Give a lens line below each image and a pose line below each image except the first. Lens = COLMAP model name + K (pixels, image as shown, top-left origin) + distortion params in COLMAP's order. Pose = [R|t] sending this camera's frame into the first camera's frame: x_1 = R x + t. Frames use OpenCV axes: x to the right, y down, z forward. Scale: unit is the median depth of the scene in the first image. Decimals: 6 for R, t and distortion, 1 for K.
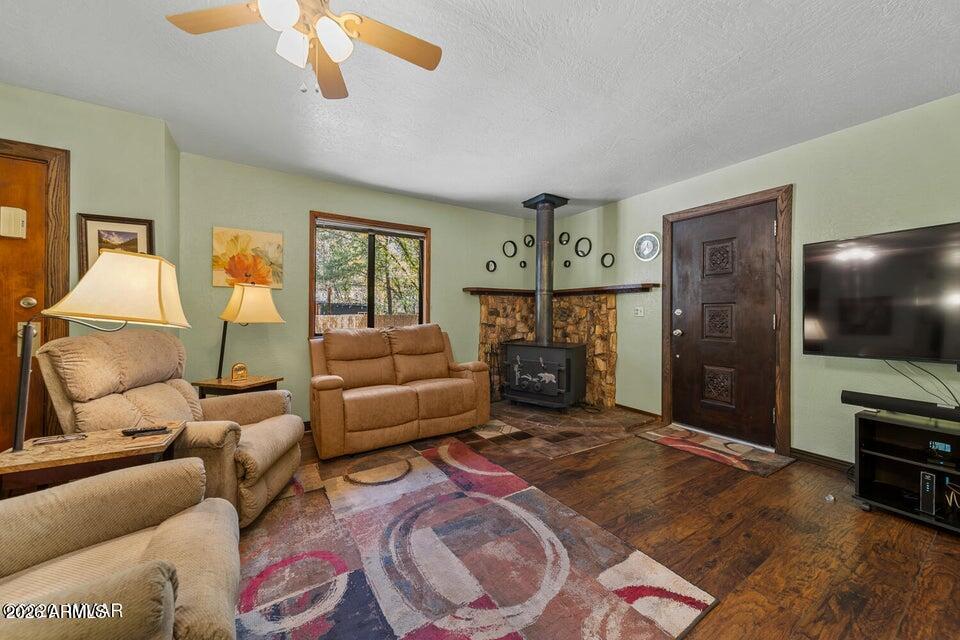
lens RADIAL K [[340.6, 0, 485.9], [0, 340.6, 311.1], [0, 0, 1]] dist [0.010741, -0.002523]
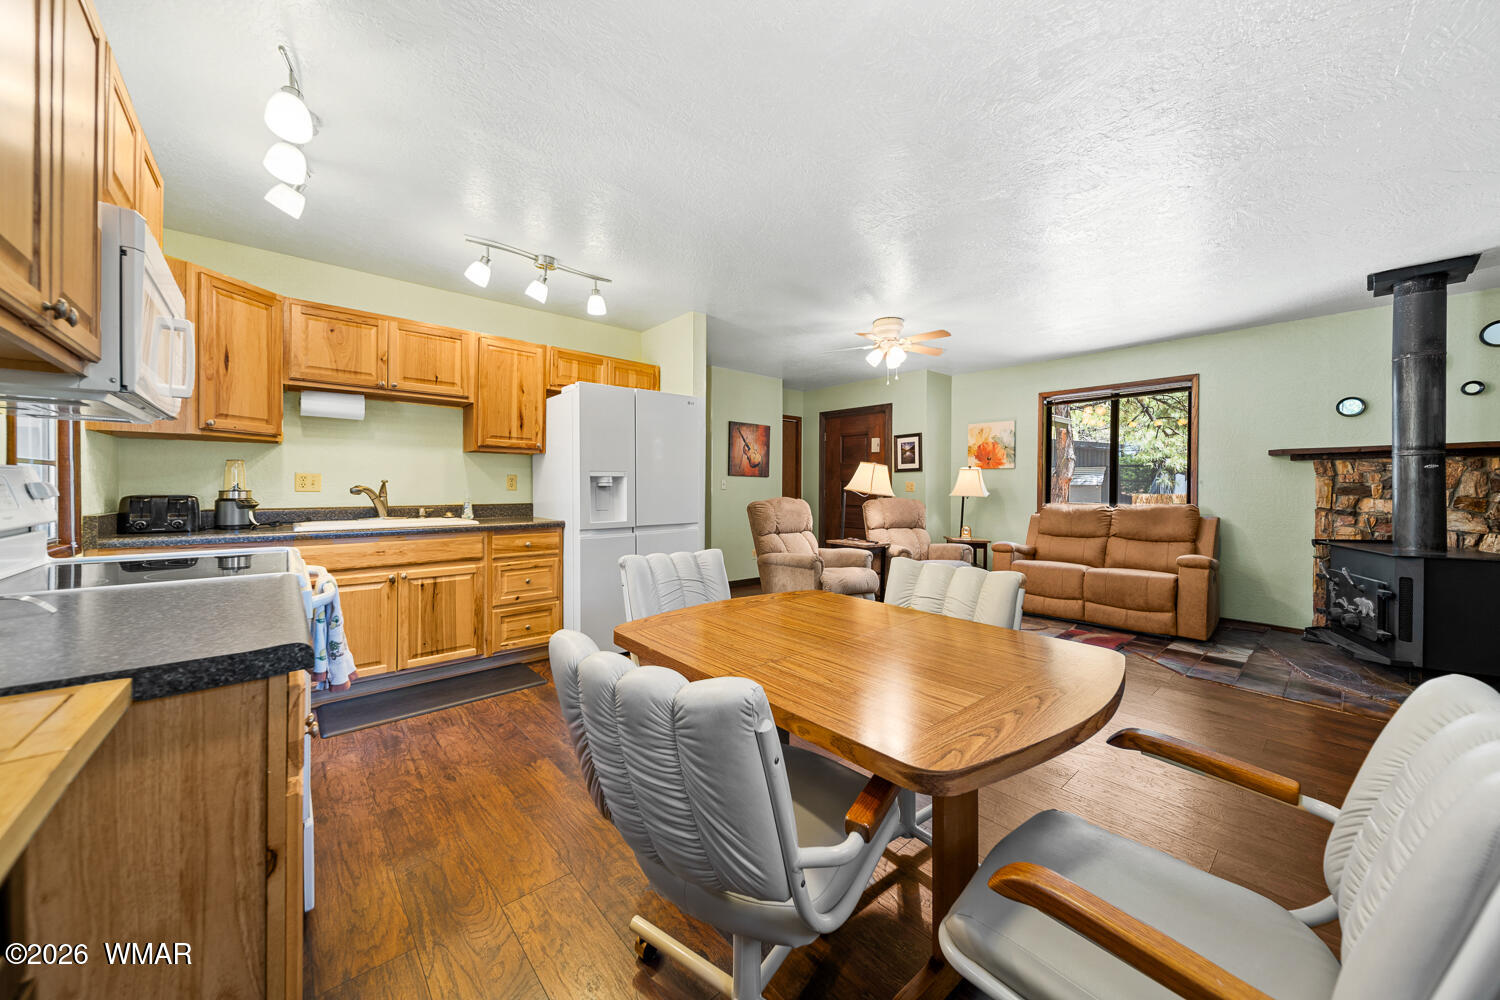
lens RADIAL K [[532.1, 0, 751.3], [0, 532.1, 488.7], [0, 0, 1]] dist [0.010741, -0.002523]
pose [[0.145323, -0.001840, -0.989383, 0.950575], [-0.000111, 0.999998, -0.001876, 0.006071], [0.989384, 0.000383, 0.145323, -0.116421]]
